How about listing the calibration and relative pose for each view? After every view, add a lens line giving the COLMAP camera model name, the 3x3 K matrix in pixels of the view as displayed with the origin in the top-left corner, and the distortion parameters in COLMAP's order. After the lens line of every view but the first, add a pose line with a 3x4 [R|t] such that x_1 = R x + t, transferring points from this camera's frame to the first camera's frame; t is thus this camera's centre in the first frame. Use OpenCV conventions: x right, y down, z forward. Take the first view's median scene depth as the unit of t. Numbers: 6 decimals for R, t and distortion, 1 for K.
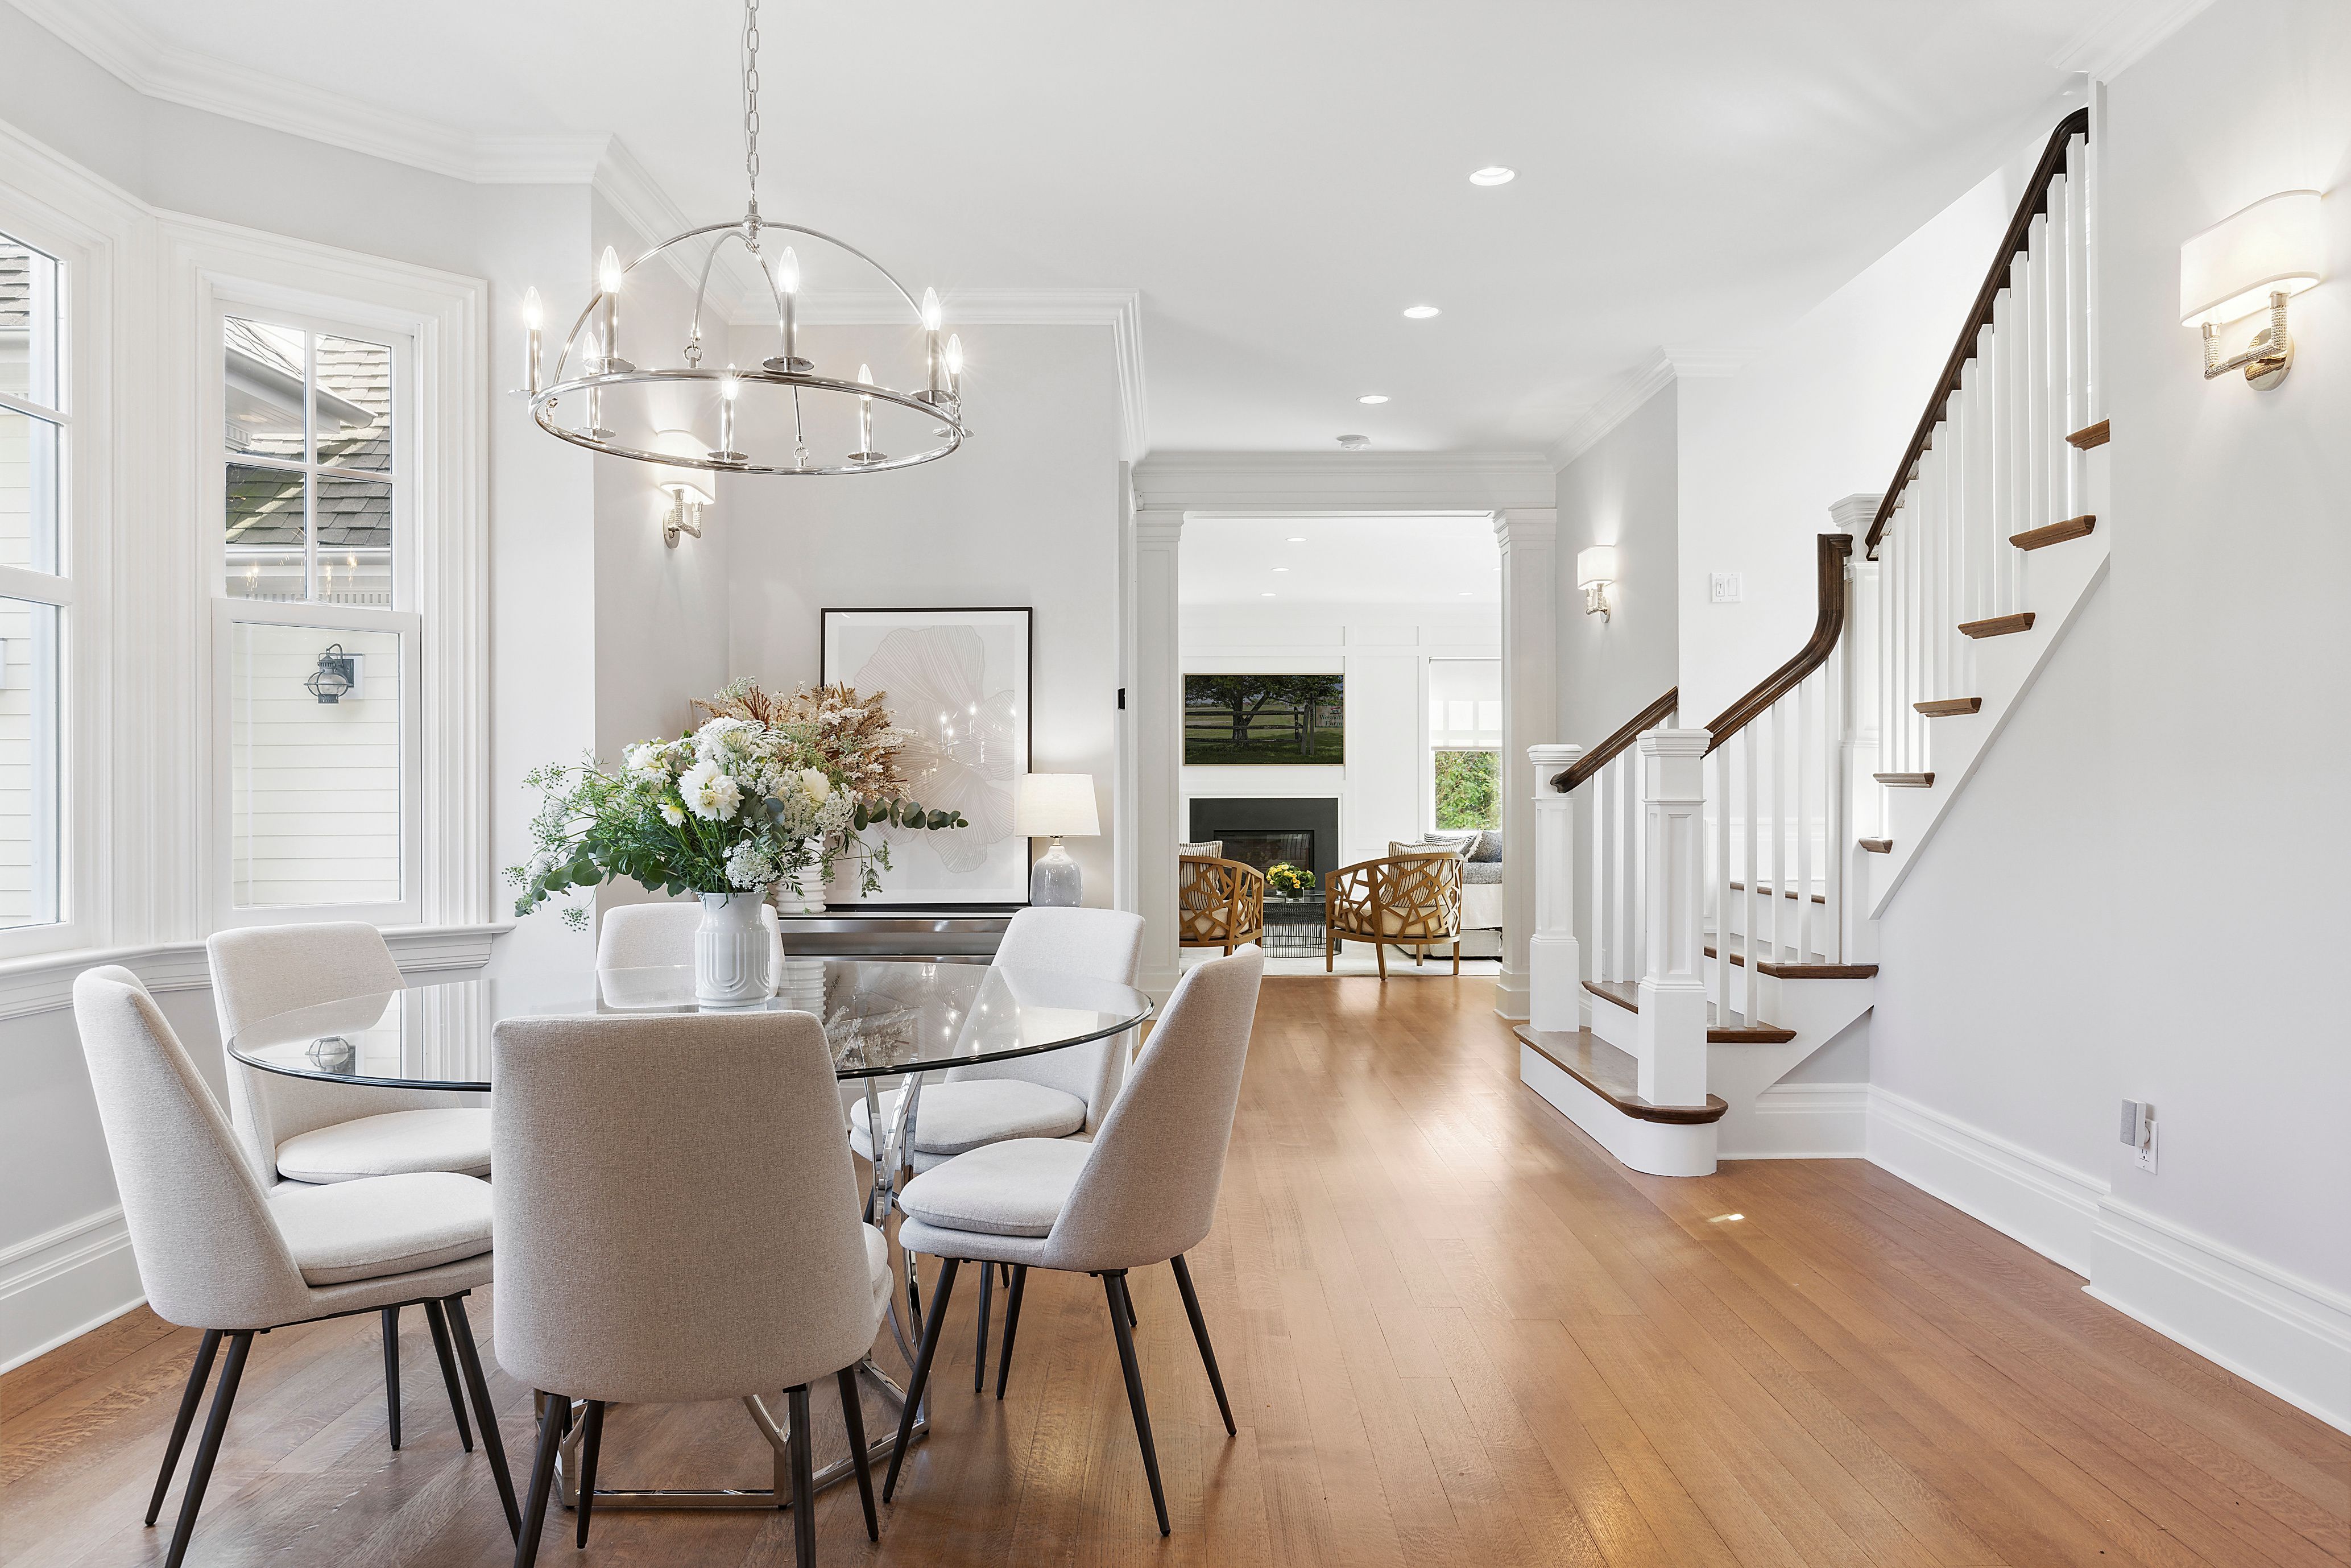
lens RADIAL K [[1606.6, 0, 1177.4], [0, 1606.6, 787.1], [0, 0, 1]] dist [0.006230, 0.000540]
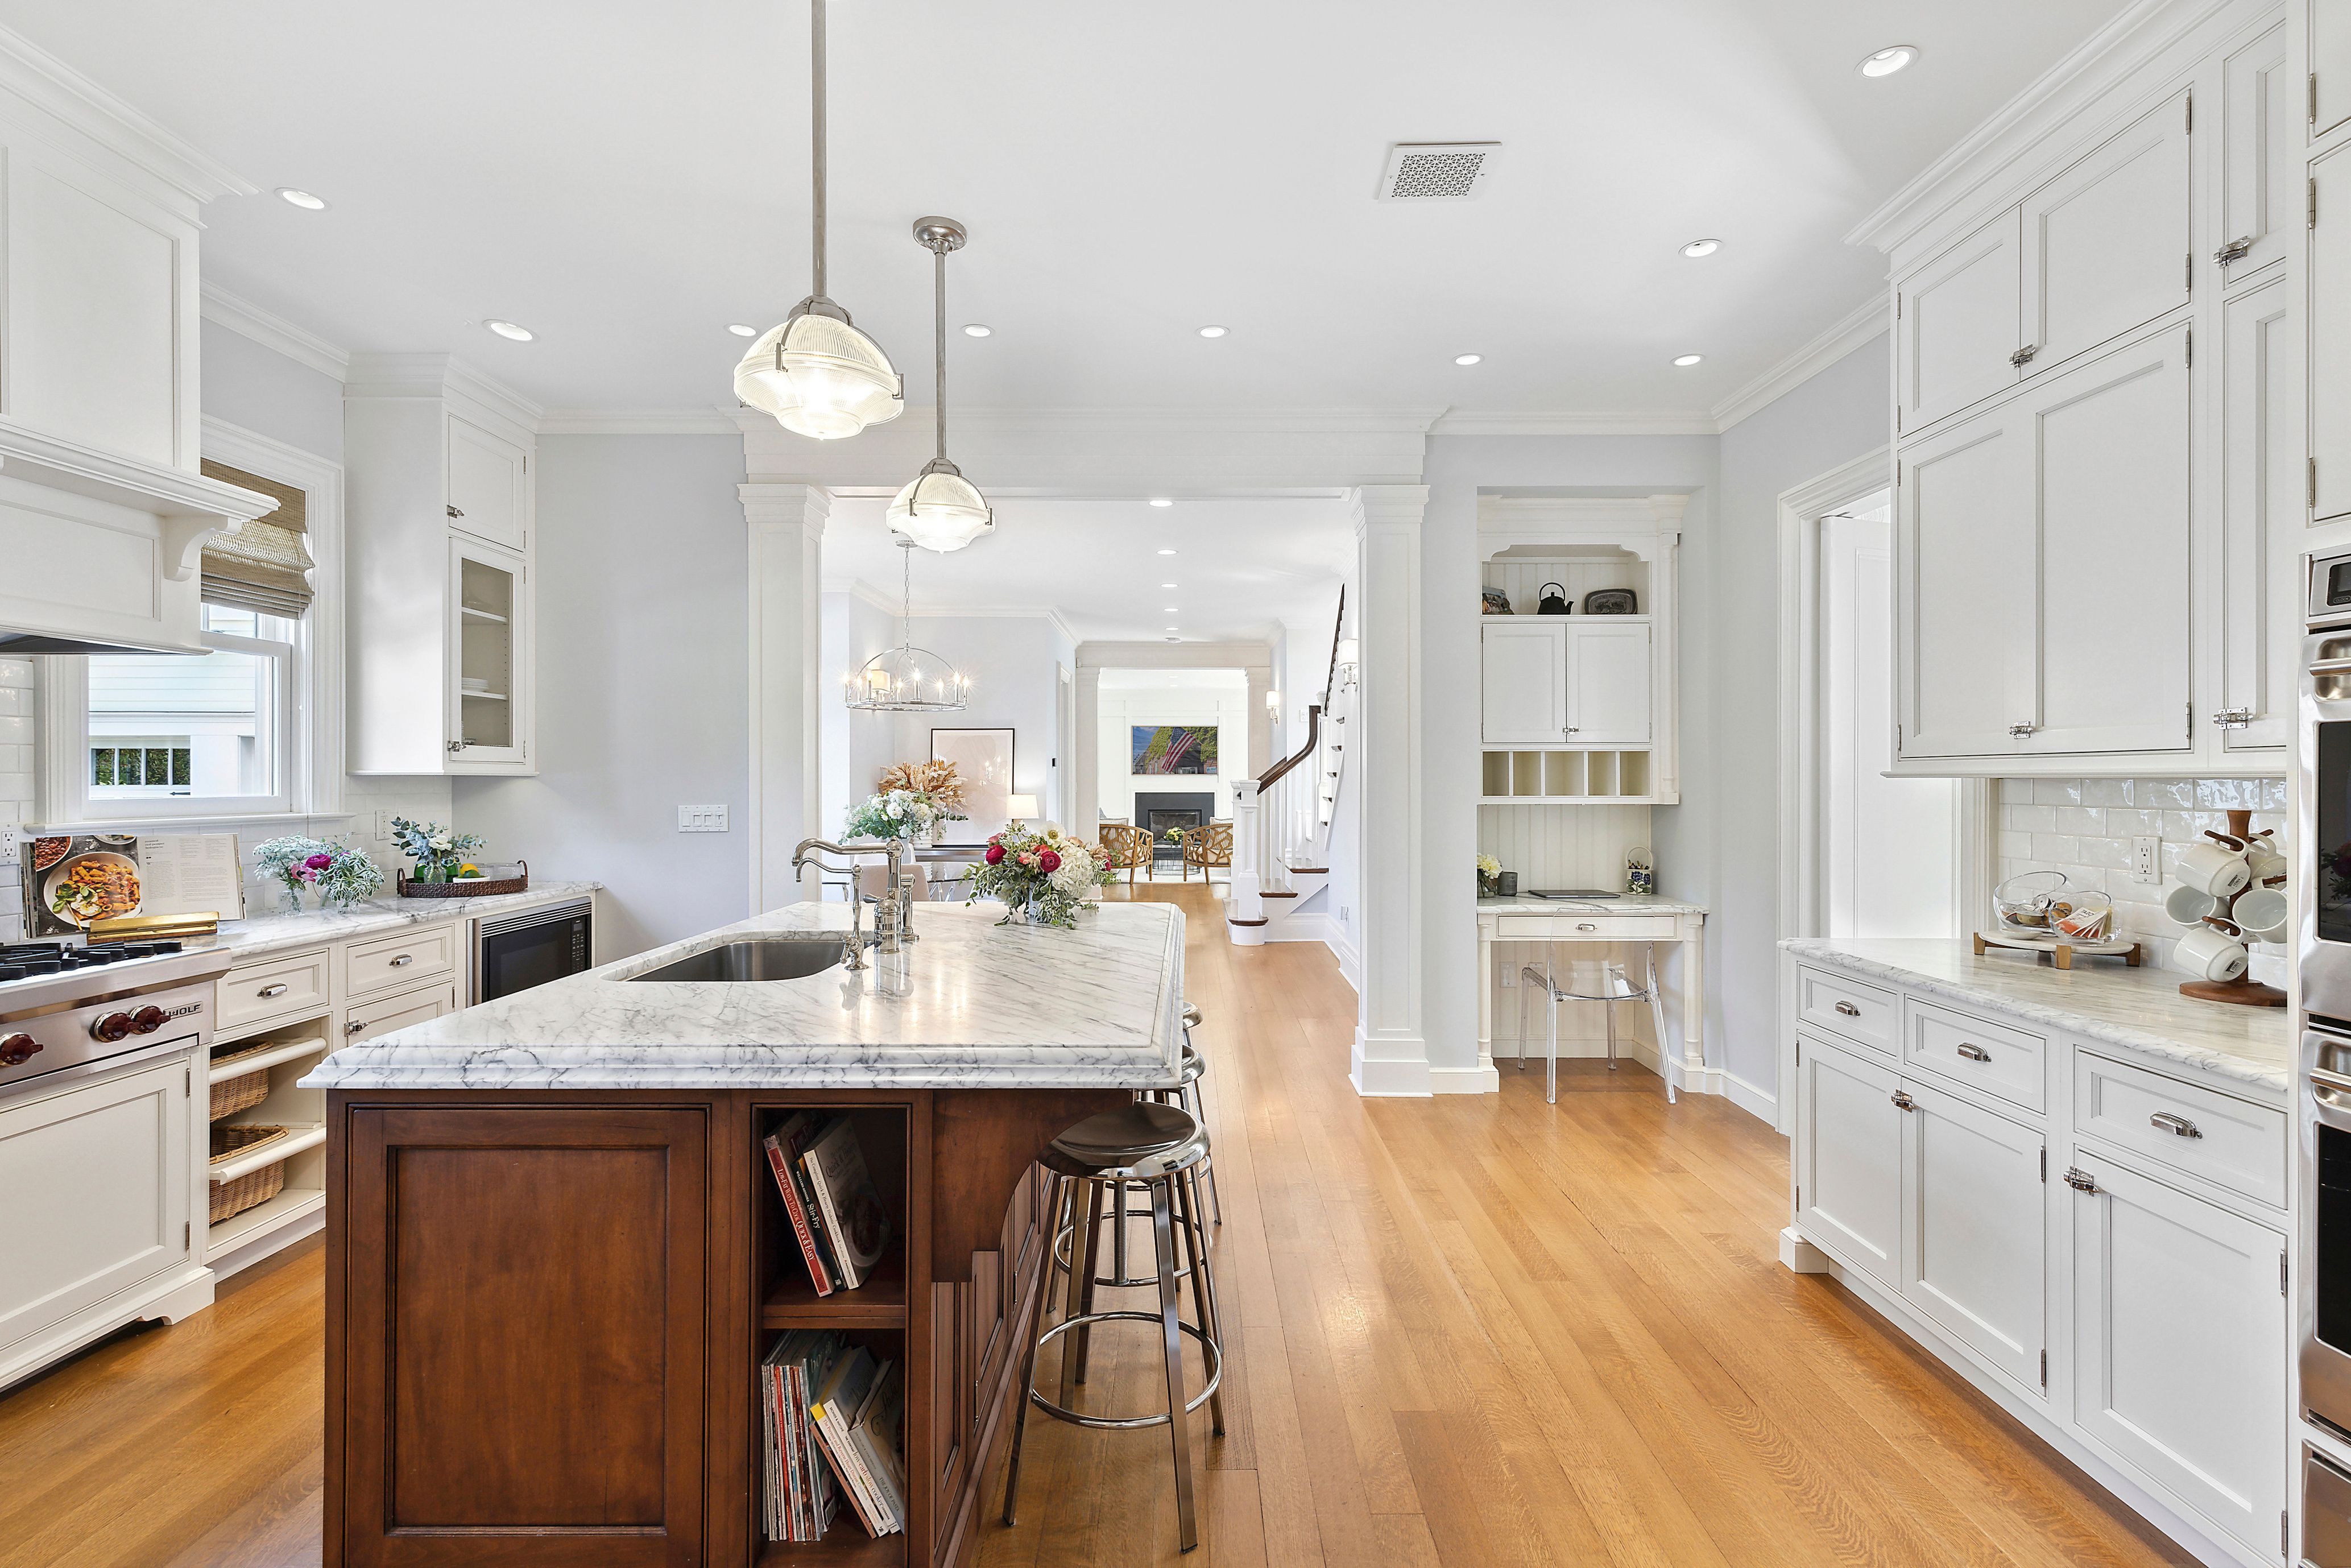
lens RADIAL K [[1090.1, 0, 1179.9], [0, 1090.1, 782.2], [0, 0, 1]] dist [-0.000036, 0.000090]
pose [[0.999976, 0.001361, -0.006848, 0.202413], [-0.001307, 0.999968, 0.007936, -0.044996], [0.006859, -0.007927, 0.999945, -0.797226]]
